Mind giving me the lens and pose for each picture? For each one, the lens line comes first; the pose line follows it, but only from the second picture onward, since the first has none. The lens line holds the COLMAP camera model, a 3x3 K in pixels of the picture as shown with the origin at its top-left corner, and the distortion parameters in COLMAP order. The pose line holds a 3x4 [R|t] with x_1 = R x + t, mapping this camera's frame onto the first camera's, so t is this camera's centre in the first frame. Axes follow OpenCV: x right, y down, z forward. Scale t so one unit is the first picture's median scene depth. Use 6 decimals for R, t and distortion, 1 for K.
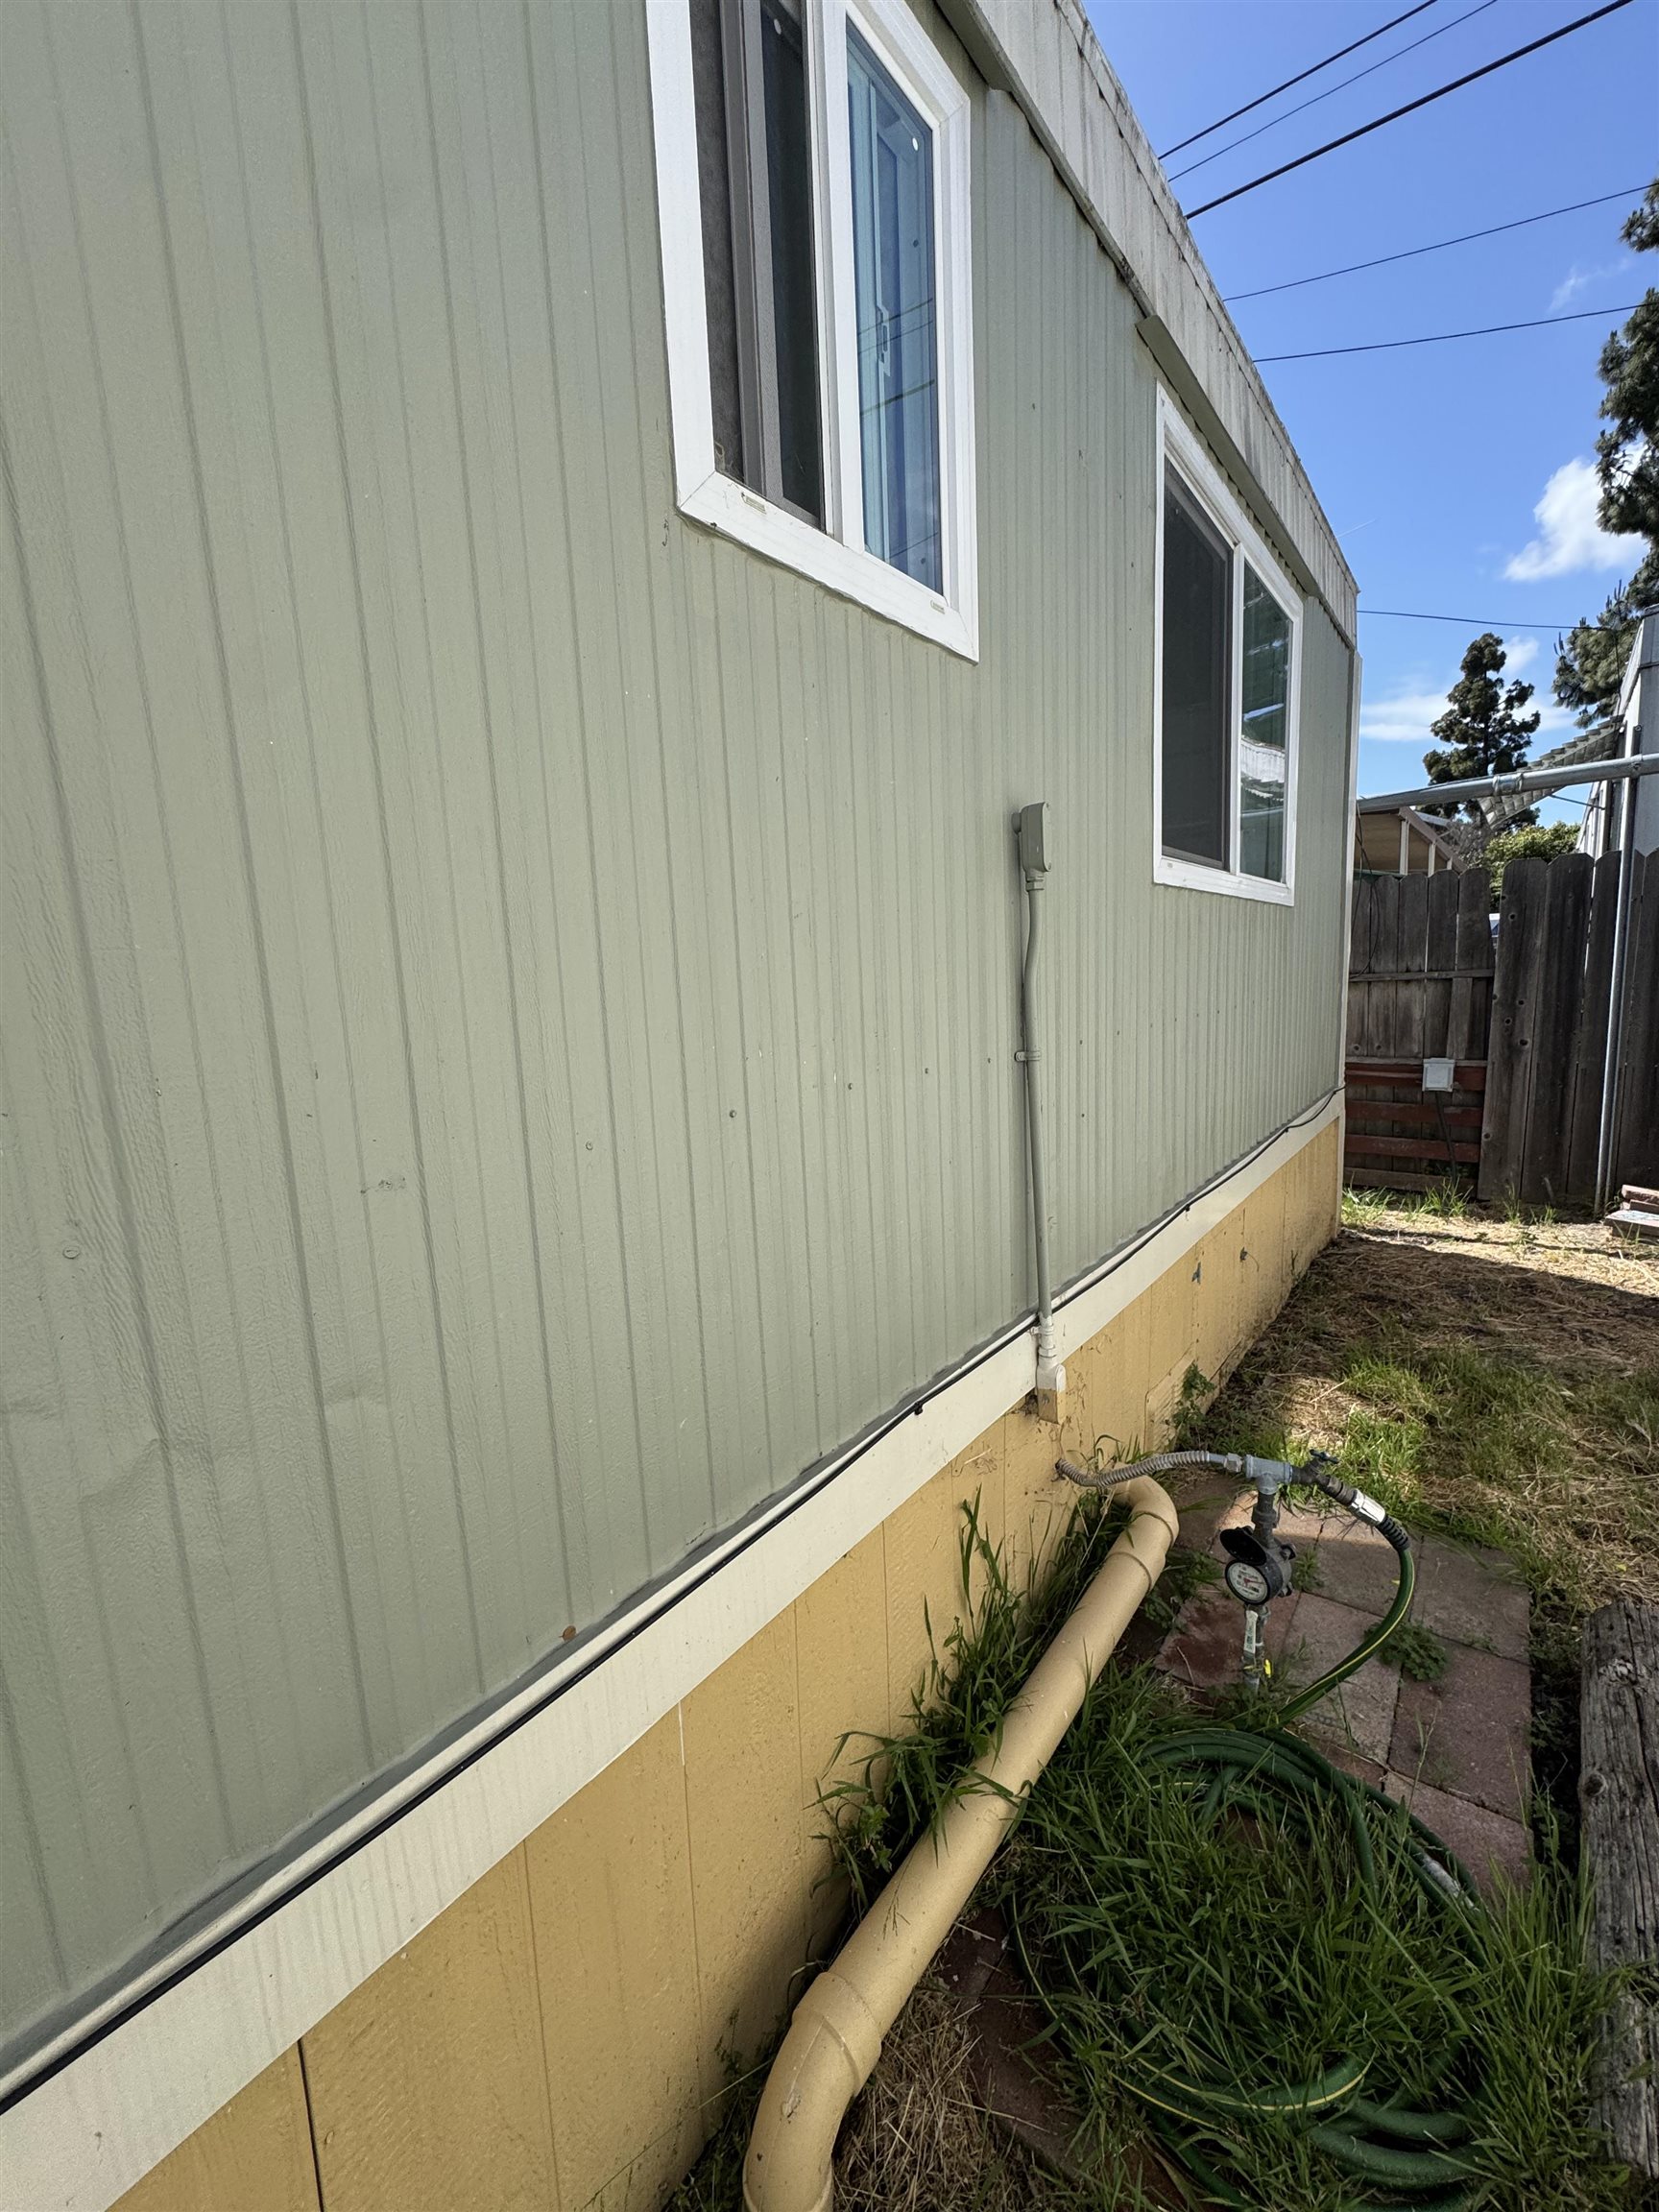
lens RADIAL K [[886.7, 0, 820.0], [0, 886.7, 1108.9], [0, 0, 1]] dist [0.000811, -0.000003]
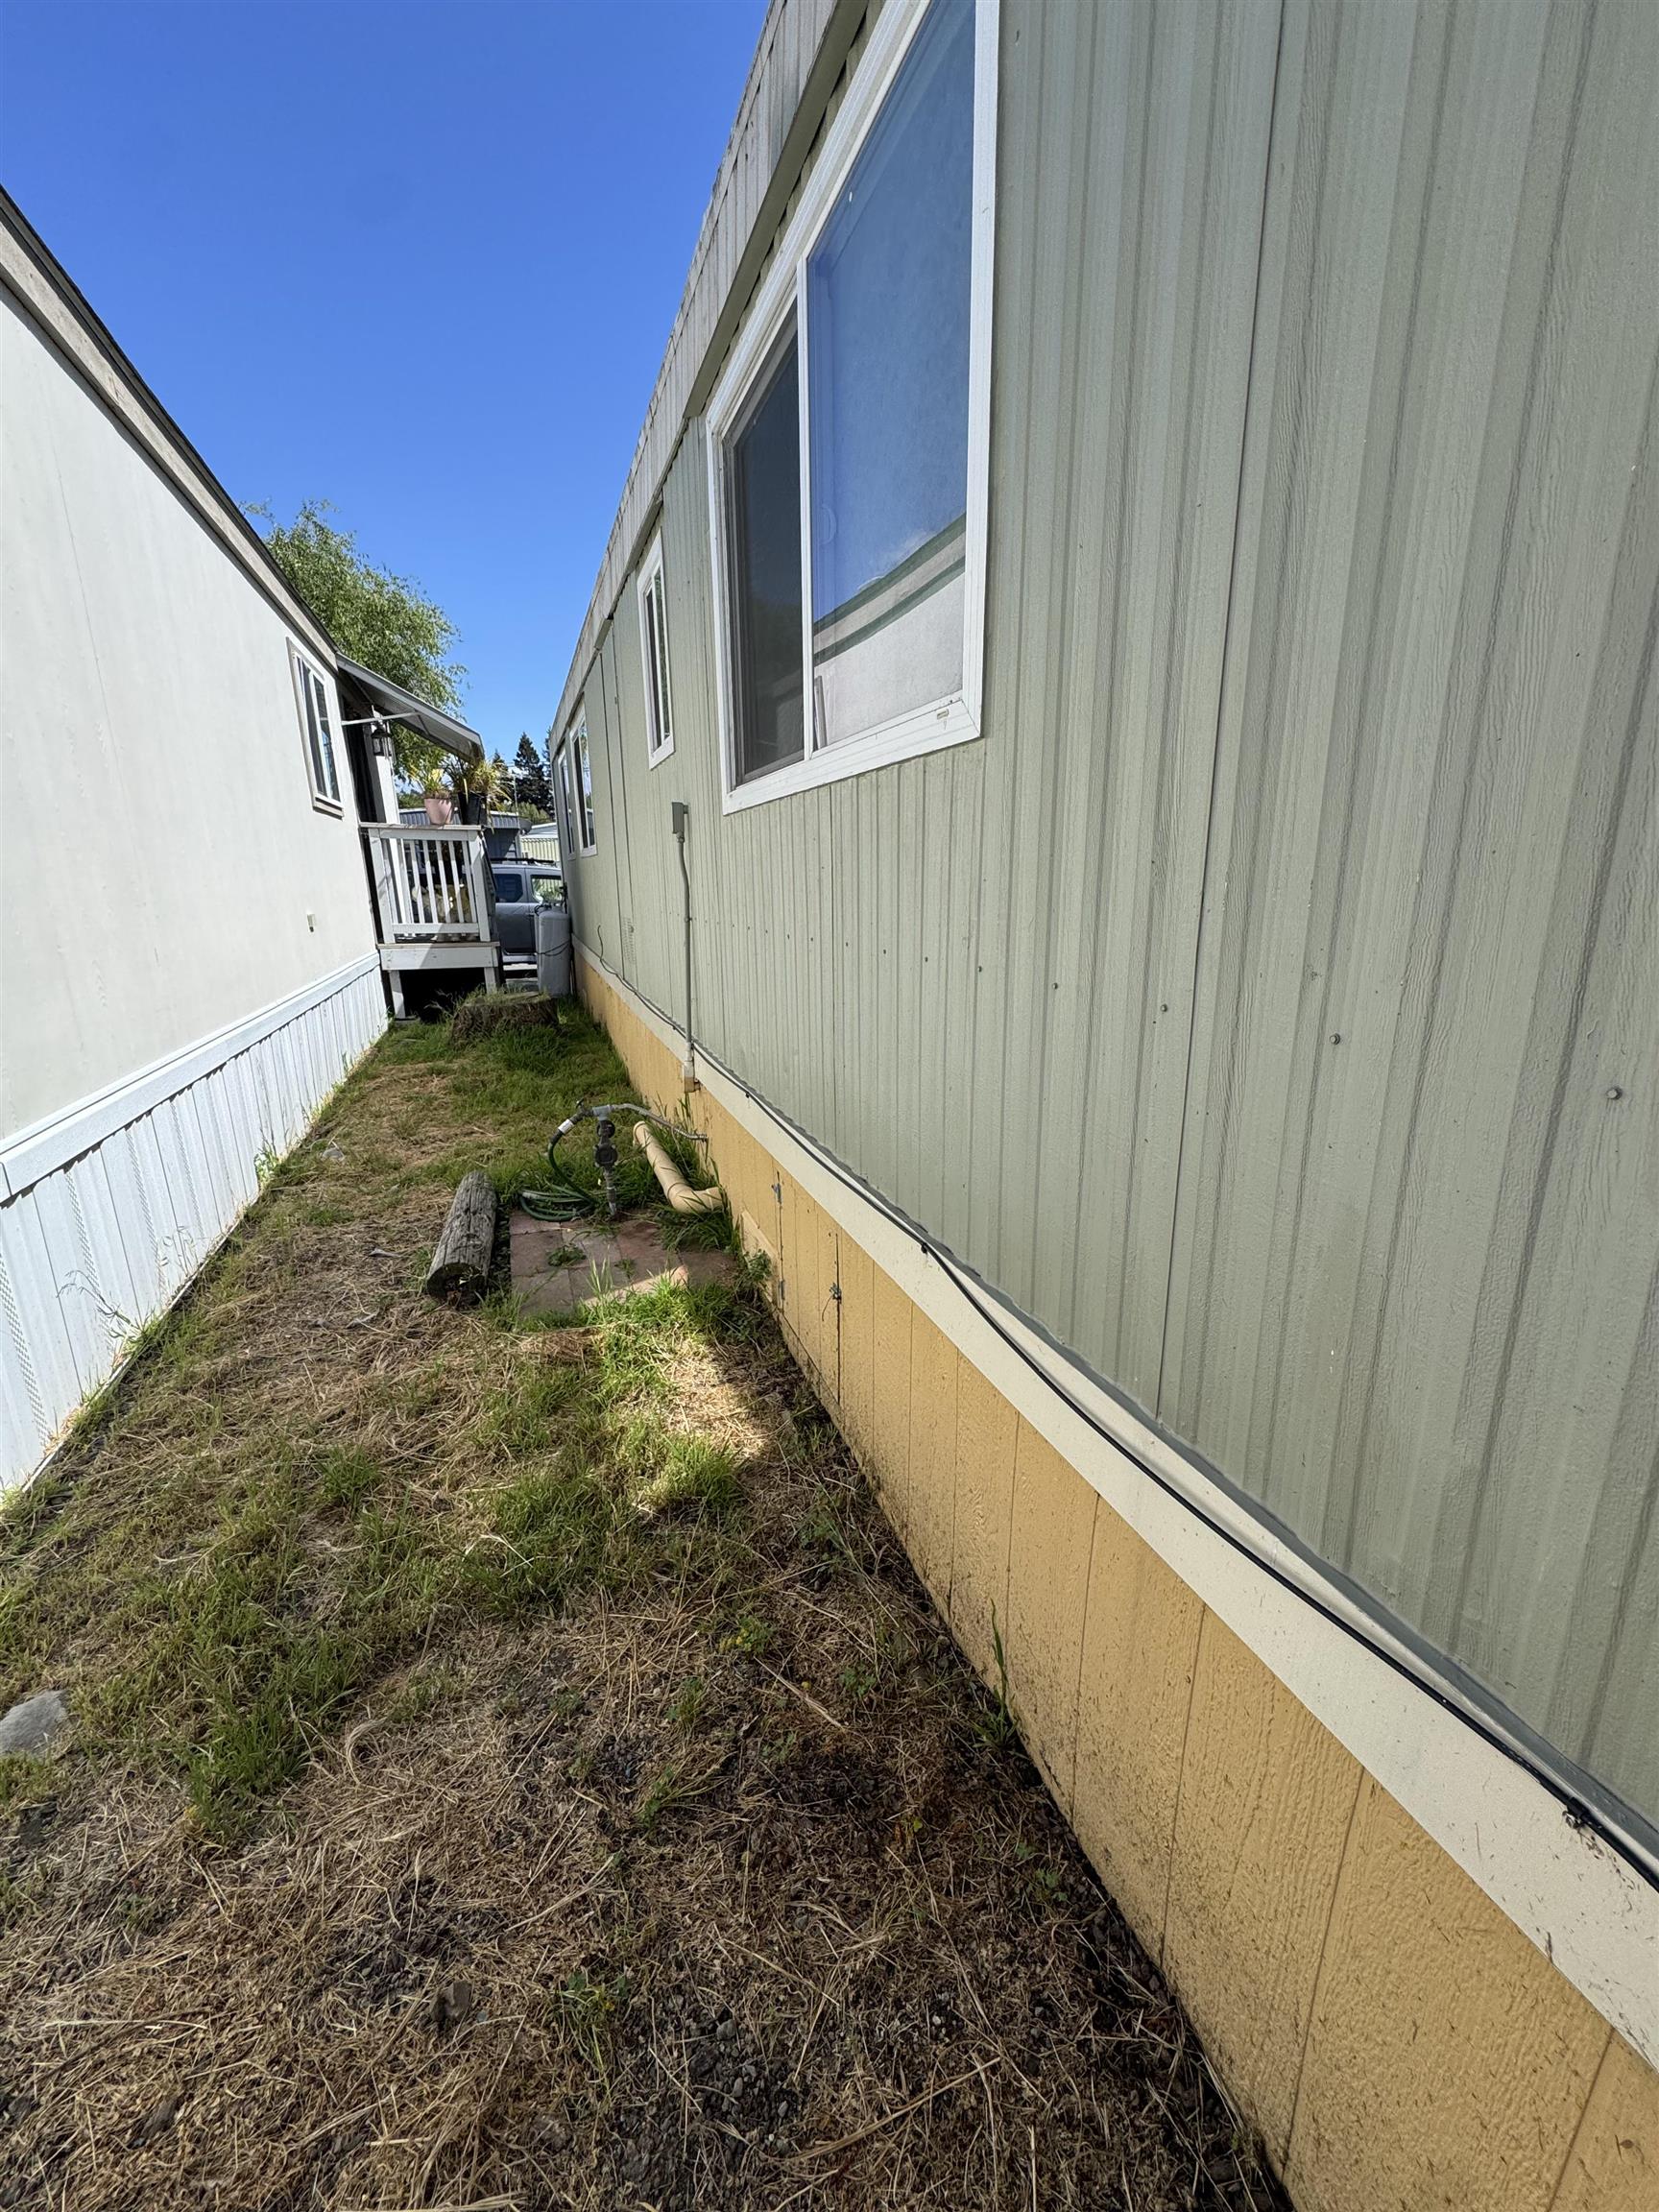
lens RADIAL K [[886.7, 0, 822.3], [0, 886.7, 1102.4], [0, 0, 1]] dist [0.000811, -0.000003]
pose [[-0.542583, 0.224365, -0.809484, 1.210420], [-0.106995, 0.937360, 0.331525, -0.248179], [0.833160, 0.266490, -0.484589, 1.522103]]
